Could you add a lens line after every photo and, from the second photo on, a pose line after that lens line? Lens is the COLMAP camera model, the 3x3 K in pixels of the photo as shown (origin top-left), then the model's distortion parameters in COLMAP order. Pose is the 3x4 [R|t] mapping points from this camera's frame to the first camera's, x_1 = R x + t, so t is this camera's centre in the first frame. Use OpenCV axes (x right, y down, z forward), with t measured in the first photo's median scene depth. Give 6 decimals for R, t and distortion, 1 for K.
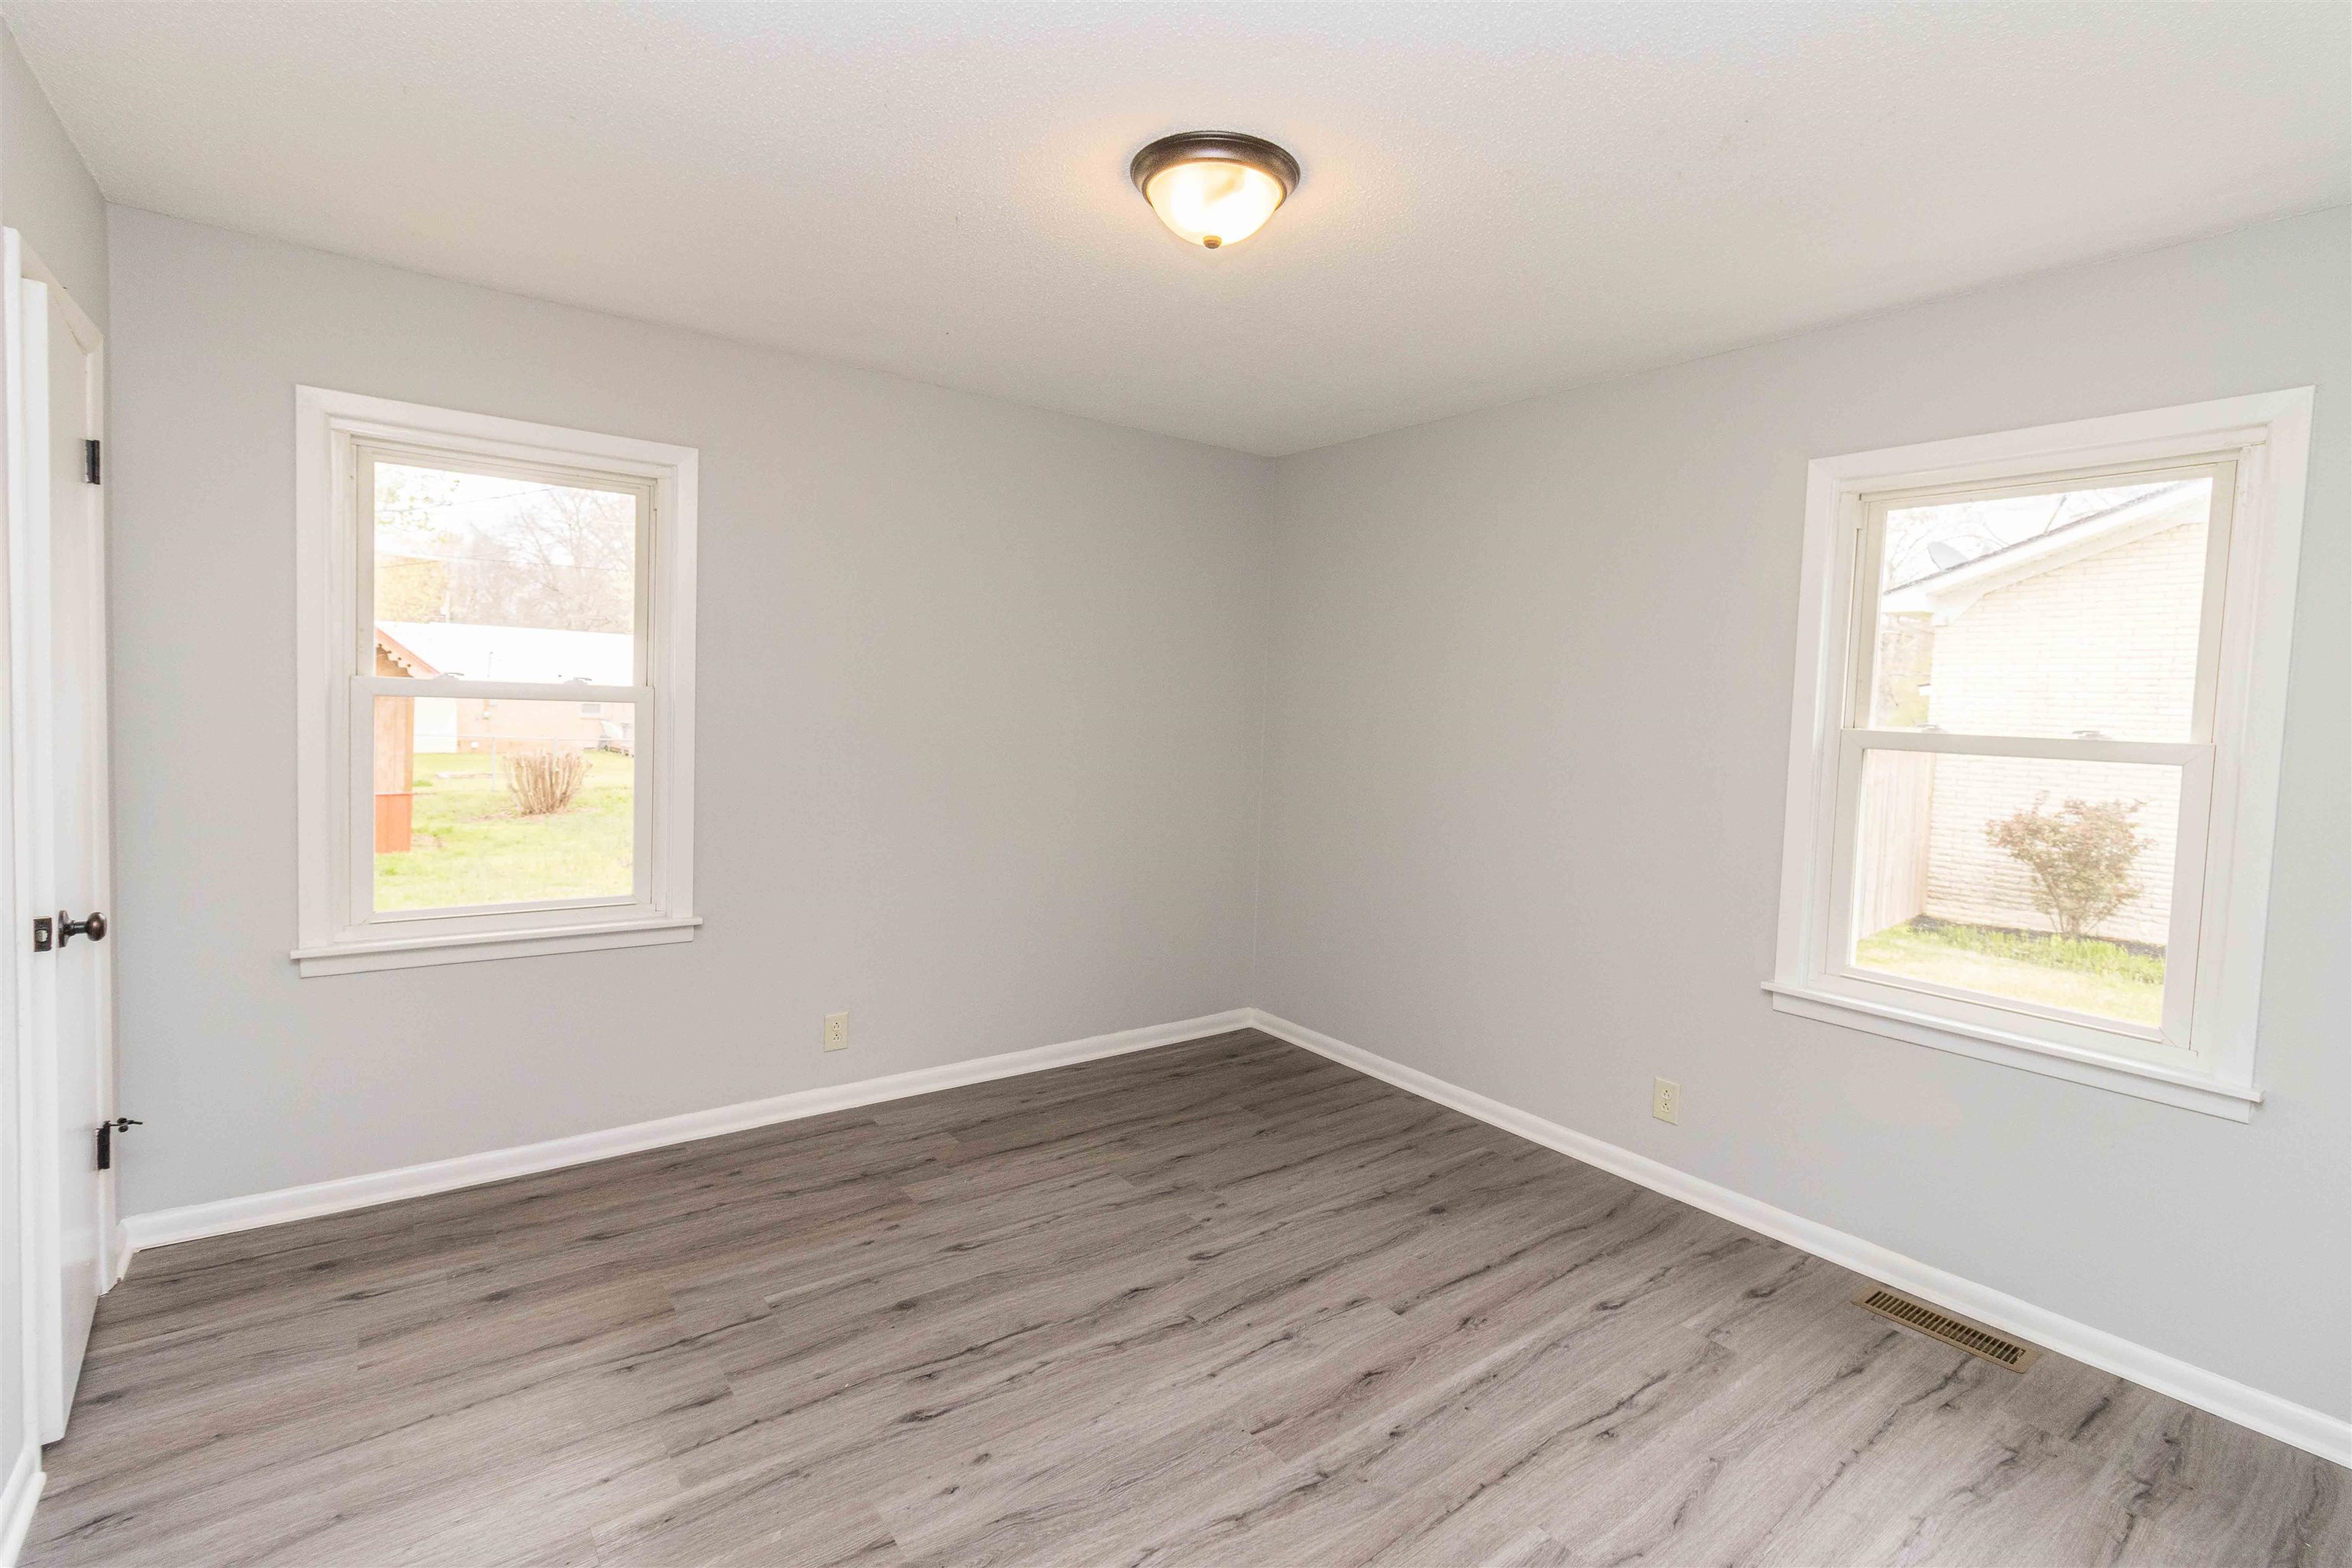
lens RADIAL K [[1075.8, 0, 1173.3], [0, 1075.8, 759.7], [0, 0, 1]] dist [-0.000623, 0.000260]
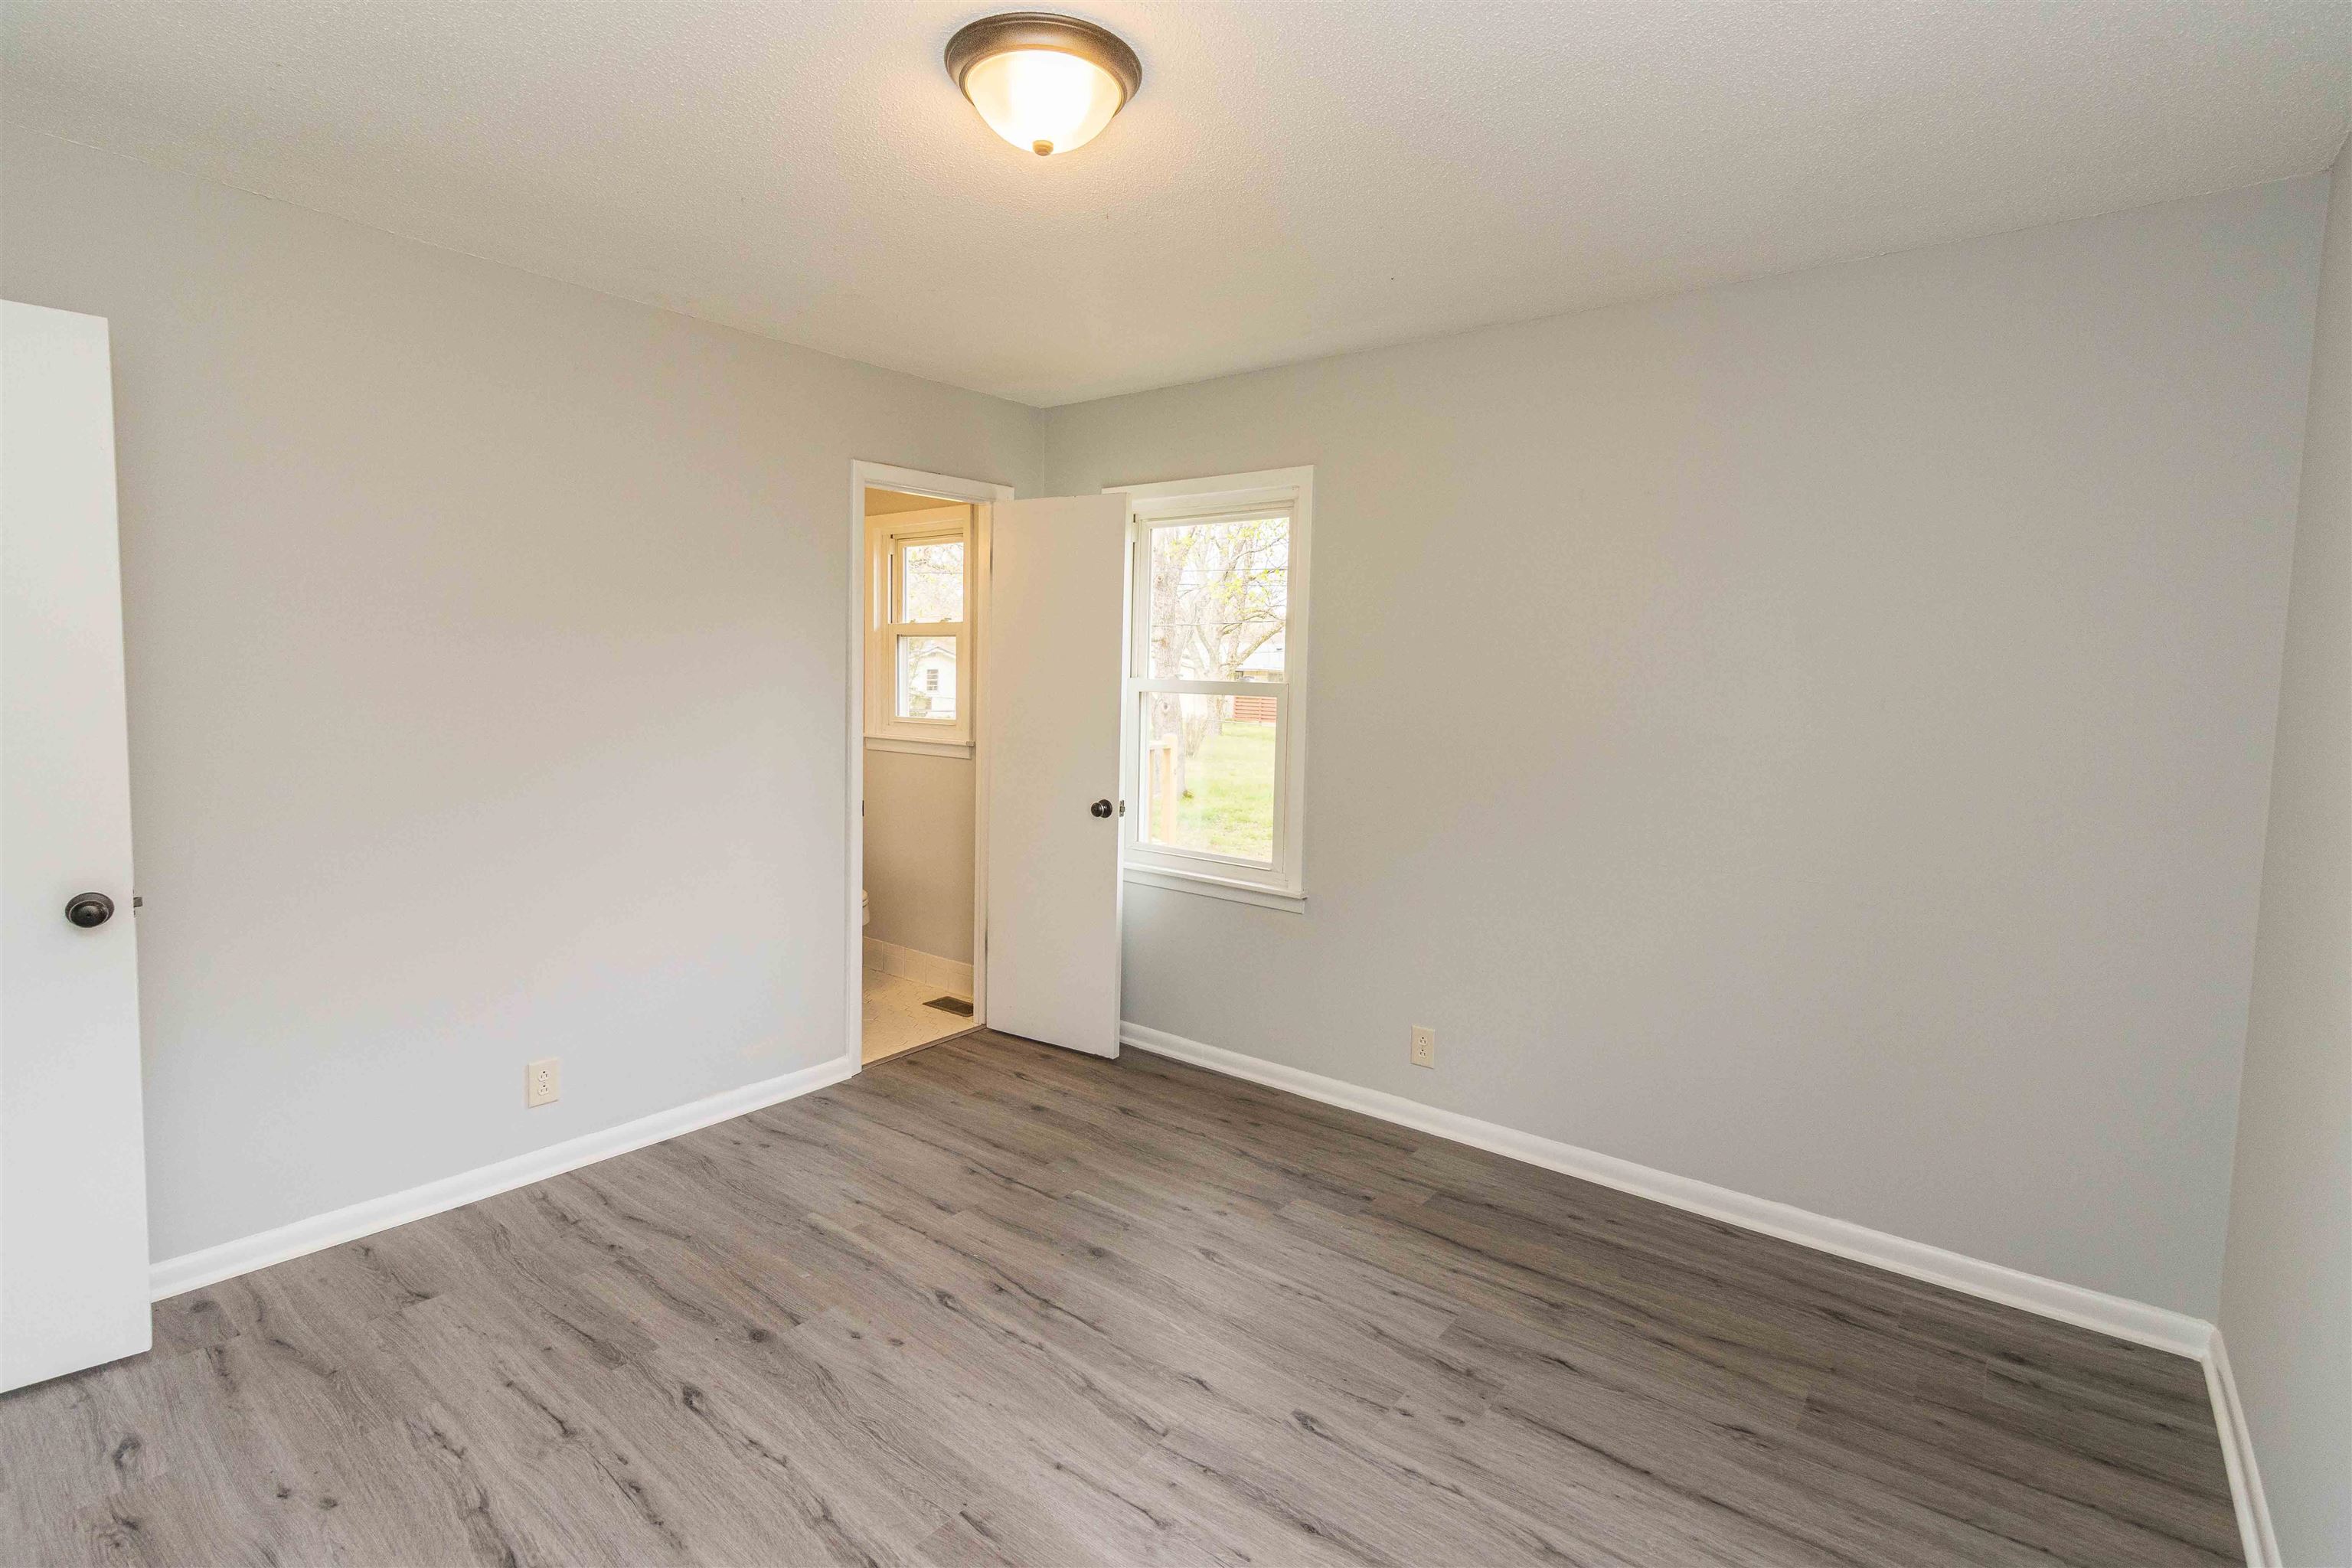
lens RADIAL K [[1099.5, 0, 1170.8], [0, 1099.5, 768.8], [0, 0, 1]] dist [0.001882, -0.000311]
pose [[0.256767, 0.052154, -0.965065, 0.631039], [-0.065481, 0.997187, 0.036468, -0.013613], [0.964253, 0.053829, 0.259459, 0.598188]]
